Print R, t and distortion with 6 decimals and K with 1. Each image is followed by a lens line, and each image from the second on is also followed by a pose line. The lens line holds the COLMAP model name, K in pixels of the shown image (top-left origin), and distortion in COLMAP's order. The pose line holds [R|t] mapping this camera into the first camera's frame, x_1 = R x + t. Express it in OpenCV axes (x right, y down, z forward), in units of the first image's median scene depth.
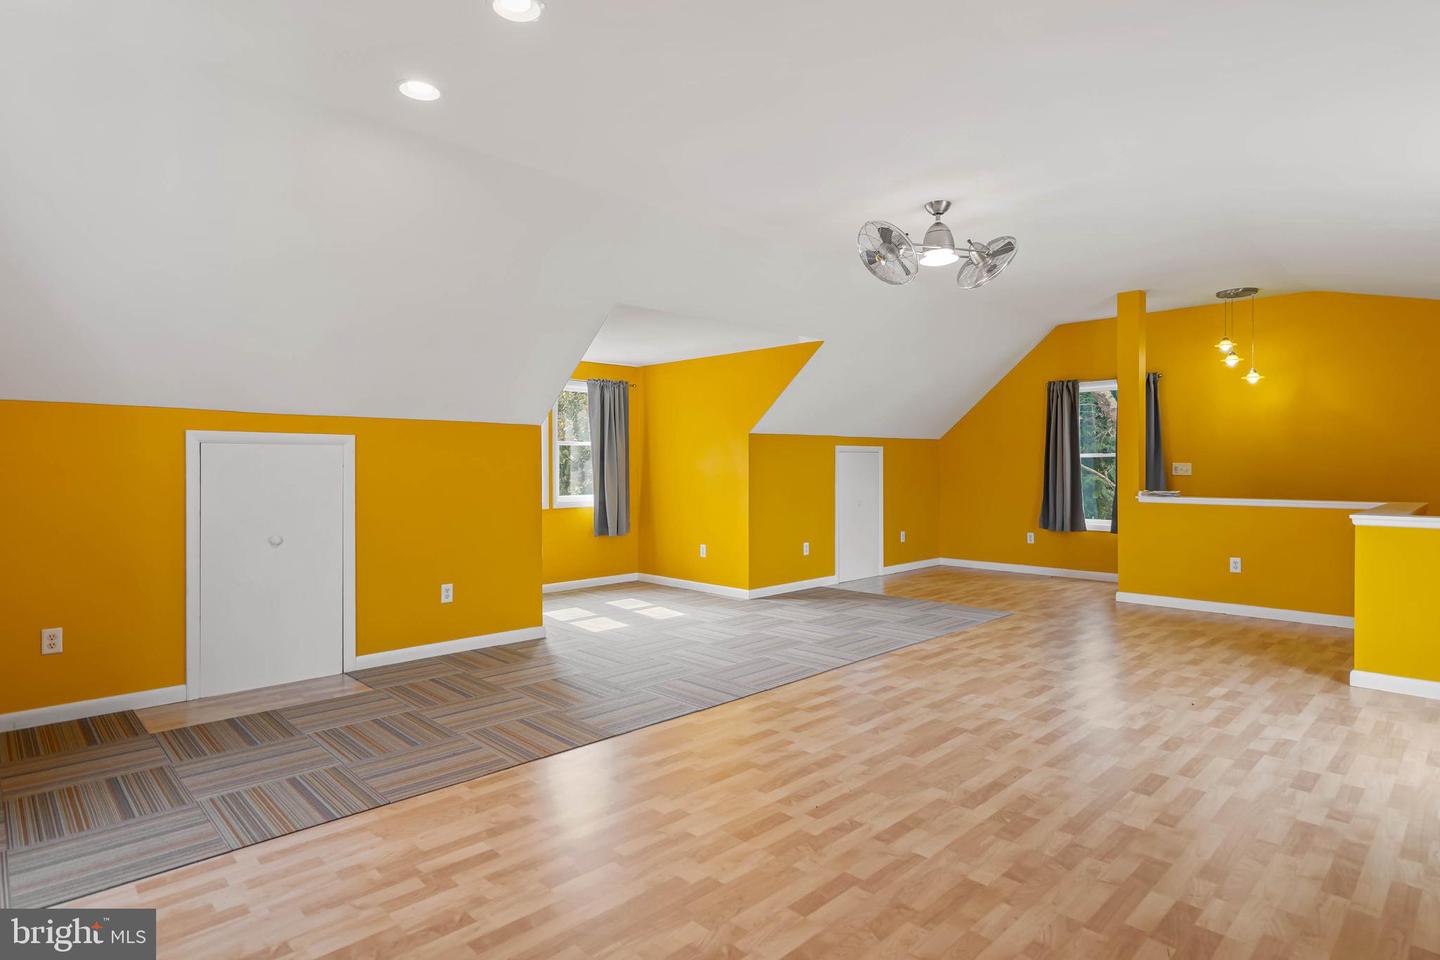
lens RADIAL K [[769.4, 0, 719.2], [0, 769.4, 476.0], [0, 0, 1]] dist [0.003456, 0.000501]
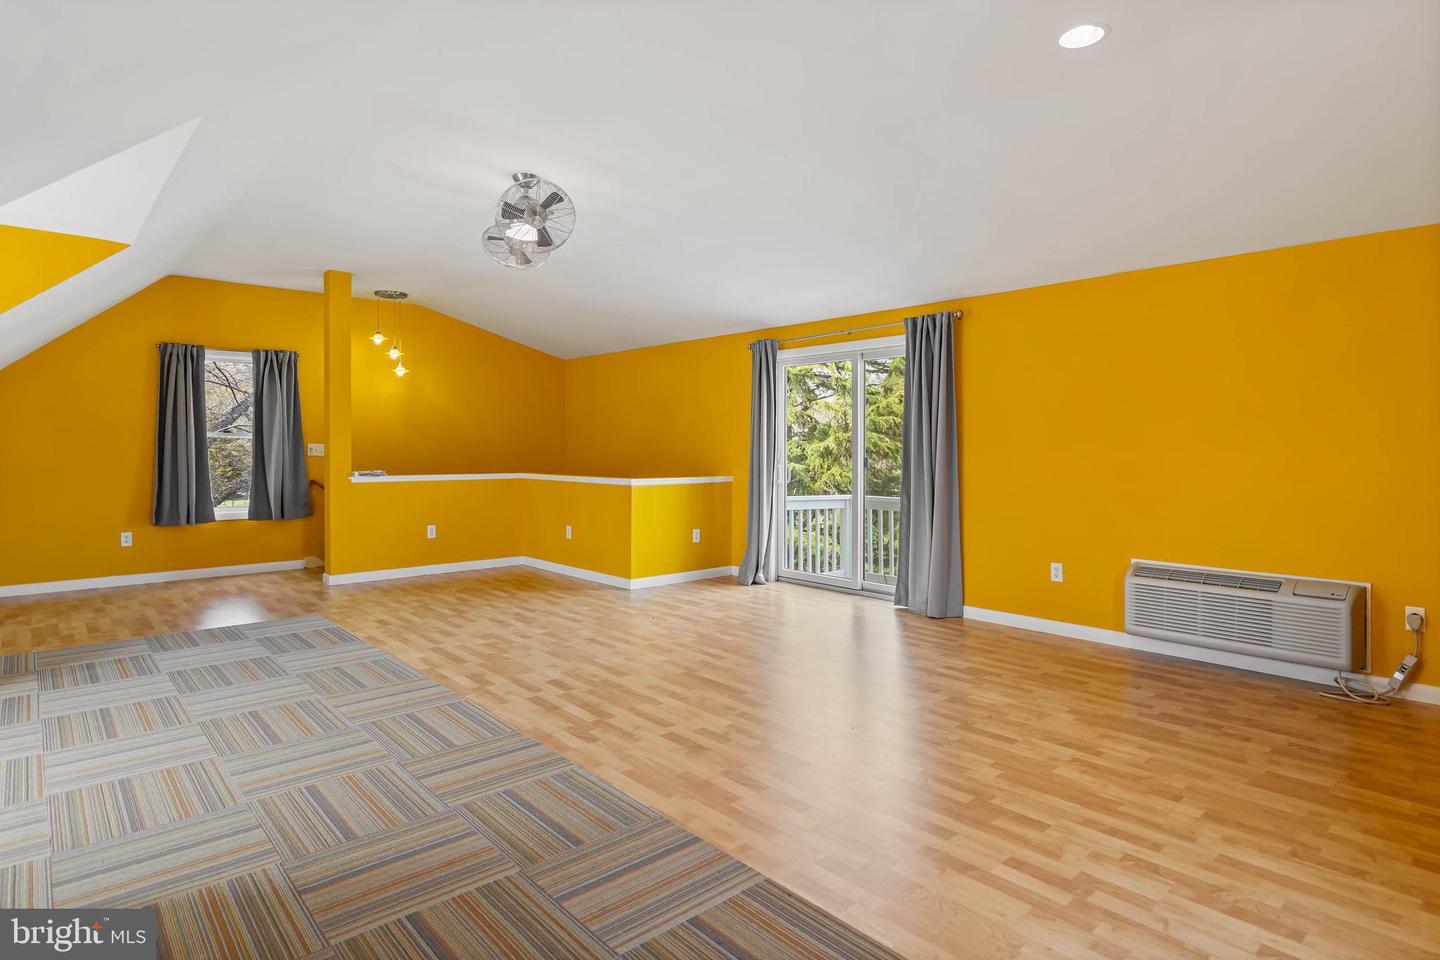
lens RADIAL K [[769.4, 0, 720.6], [0, 769.4, 467.0], [0, 0, 1]] dist [0.003456, 0.000501]
pose [[0.038990, -0.023582, 0.998961, -0.726622], [0.009309, 0.999687, 0.023235, -0.009314], [-0.999196, 0.008393, 0.039197, 0.772717]]
